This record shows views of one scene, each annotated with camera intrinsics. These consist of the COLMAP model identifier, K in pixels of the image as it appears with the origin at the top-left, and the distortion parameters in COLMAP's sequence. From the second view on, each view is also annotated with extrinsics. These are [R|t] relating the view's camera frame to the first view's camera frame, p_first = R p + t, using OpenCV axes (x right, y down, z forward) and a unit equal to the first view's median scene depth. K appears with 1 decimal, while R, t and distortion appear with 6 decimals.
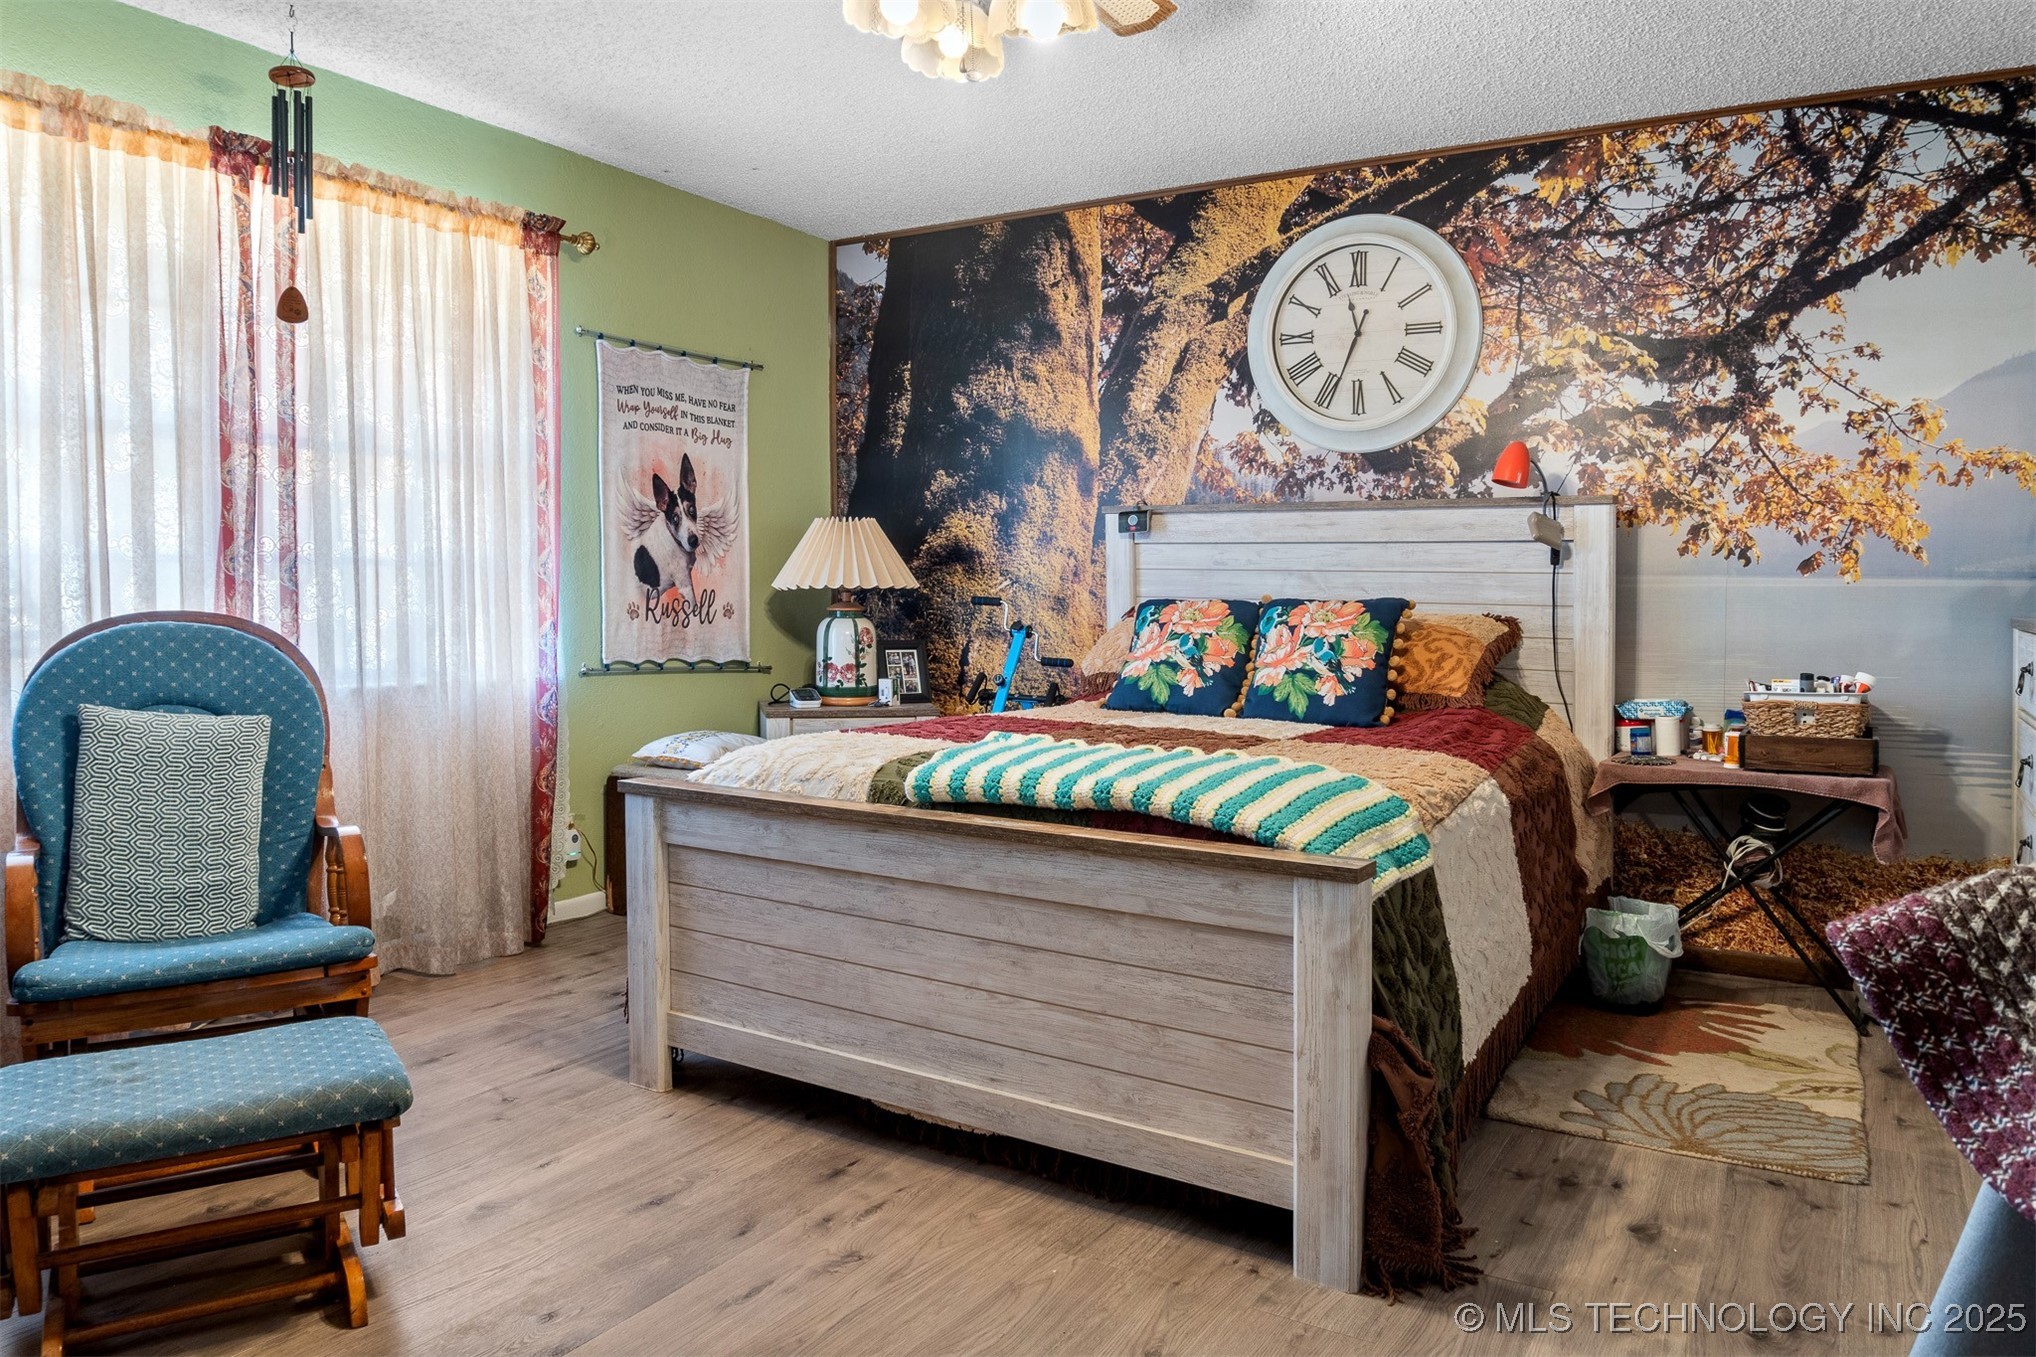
lens RADIAL K [[1408.9, 0, 1013.0], [0, 1408.9, 613.2], [0, 0, 1]] dist [-0.020215, 0.001888]
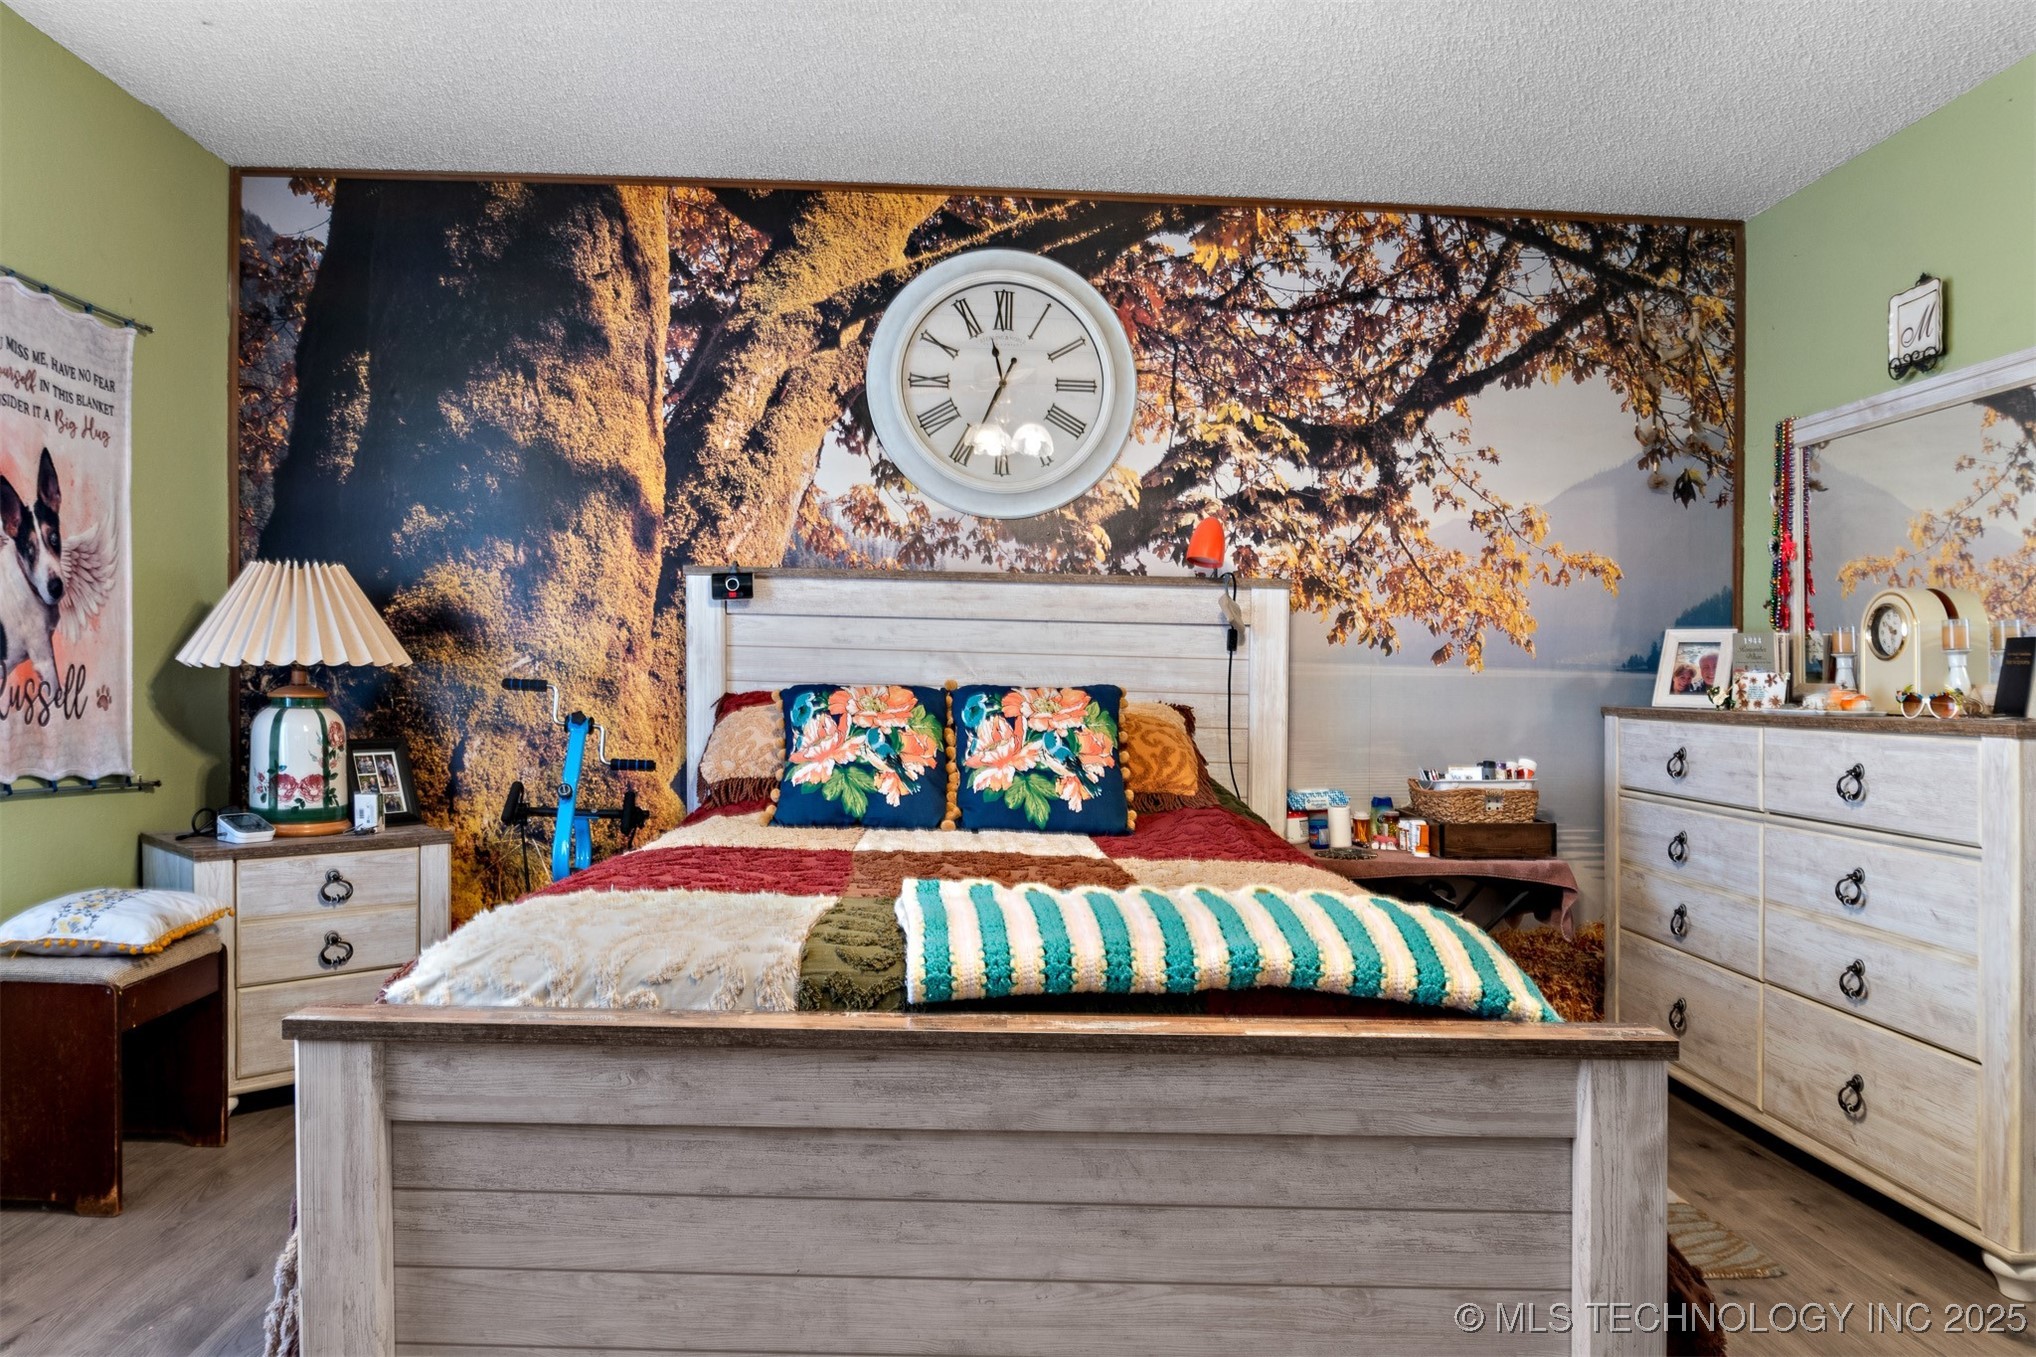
lens RADIAL K [[1408.9, 0, 1016.2], [0, 1408.9, 674.4], [0, 0, 1]] dist [-0.020215, 0.001888]
pose [[0.832385, 0.008472, 0.554133, -0.242114], [-0.001576, 0.999915, -0.012921, -0.005413], [-0.554196, 0.009882, 0.832328, 0.271717]]
